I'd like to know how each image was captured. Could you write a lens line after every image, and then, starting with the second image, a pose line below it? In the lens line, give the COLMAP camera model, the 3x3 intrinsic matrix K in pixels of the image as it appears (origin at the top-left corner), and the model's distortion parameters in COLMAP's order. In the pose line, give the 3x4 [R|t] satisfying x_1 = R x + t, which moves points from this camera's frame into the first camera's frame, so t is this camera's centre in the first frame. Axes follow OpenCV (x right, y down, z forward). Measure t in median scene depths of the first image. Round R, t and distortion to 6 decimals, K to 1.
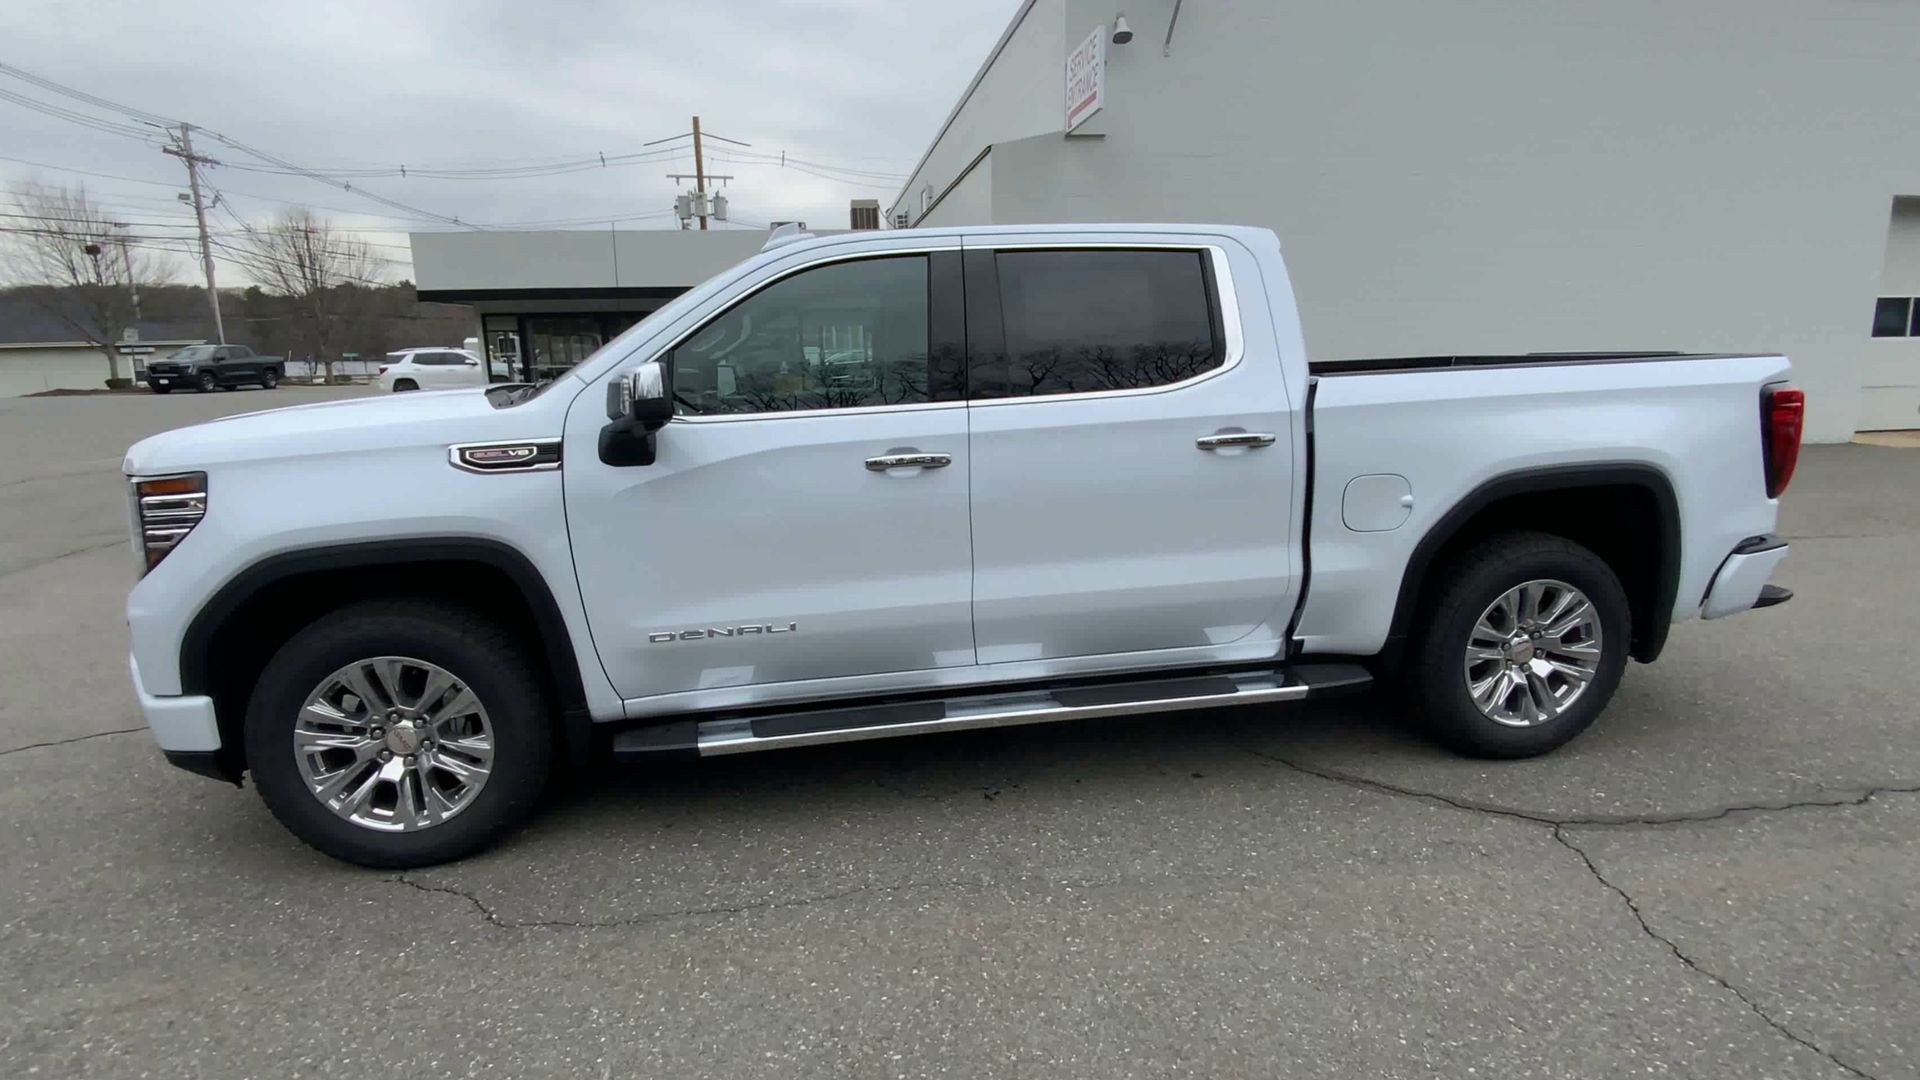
lens RADIAL K [[1027.6, 0, 960.0], [0, 1027.6, 540.0], [0, 0, 1]] dist [0.042169, -0.035776]
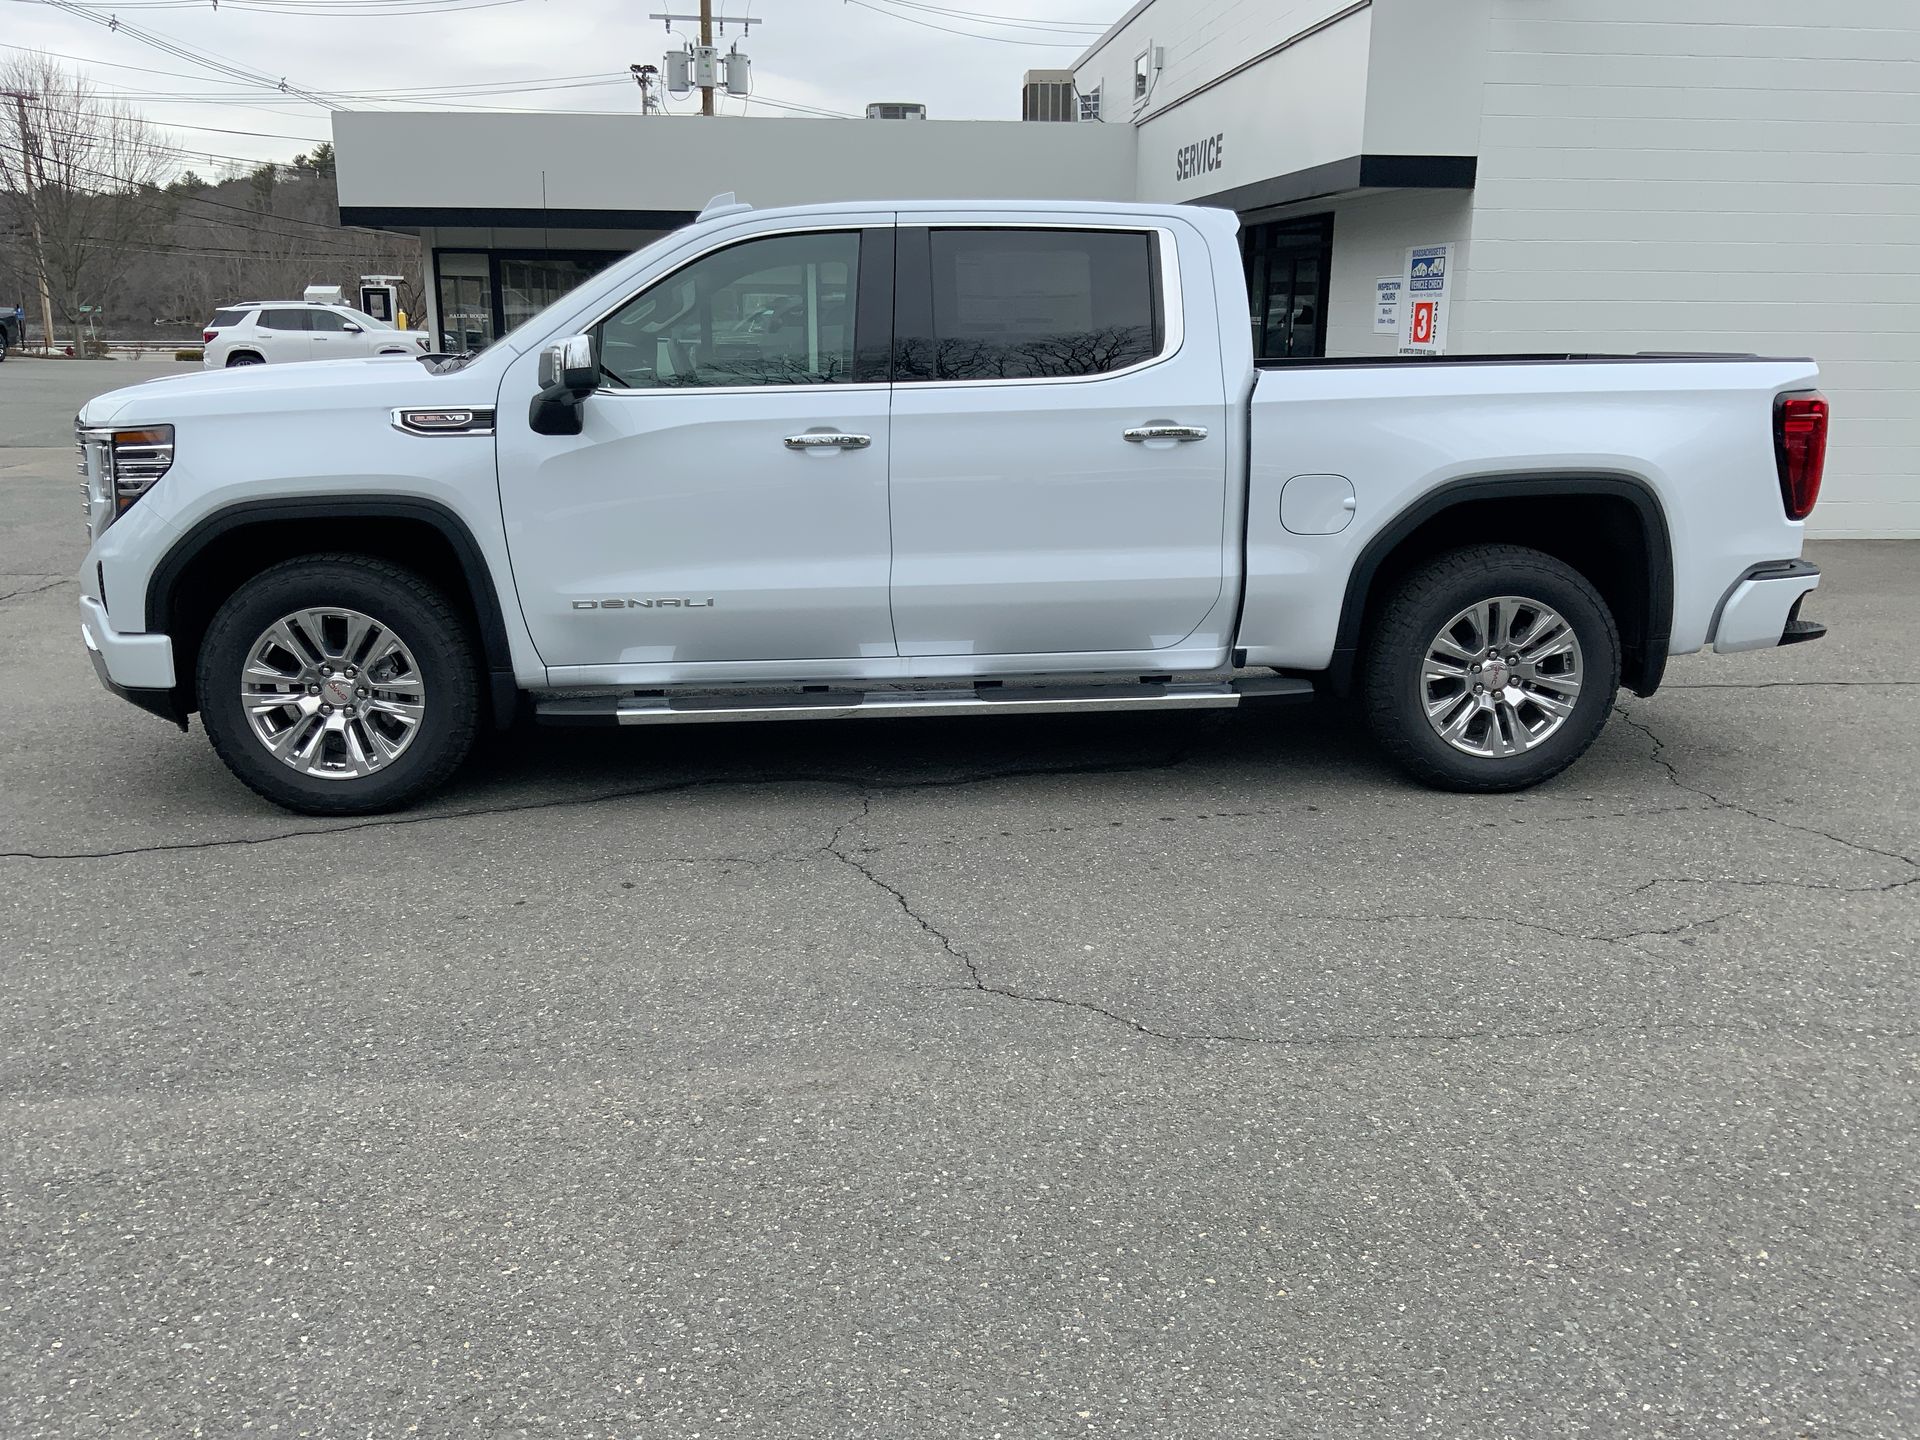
lens RADIAL K [[1655.8, 0, 935.0], [0, 1655.8, 710.9], [0, 0, 1]] dist [0.118605, -0.230272]
pose [[0.995350, 0.046400, -0.084409, 0.194882], [-0.042639, 0.998039, 0.045832, 0.103351], [0.086370, -0.042020, 0.995377, -0.598863]]
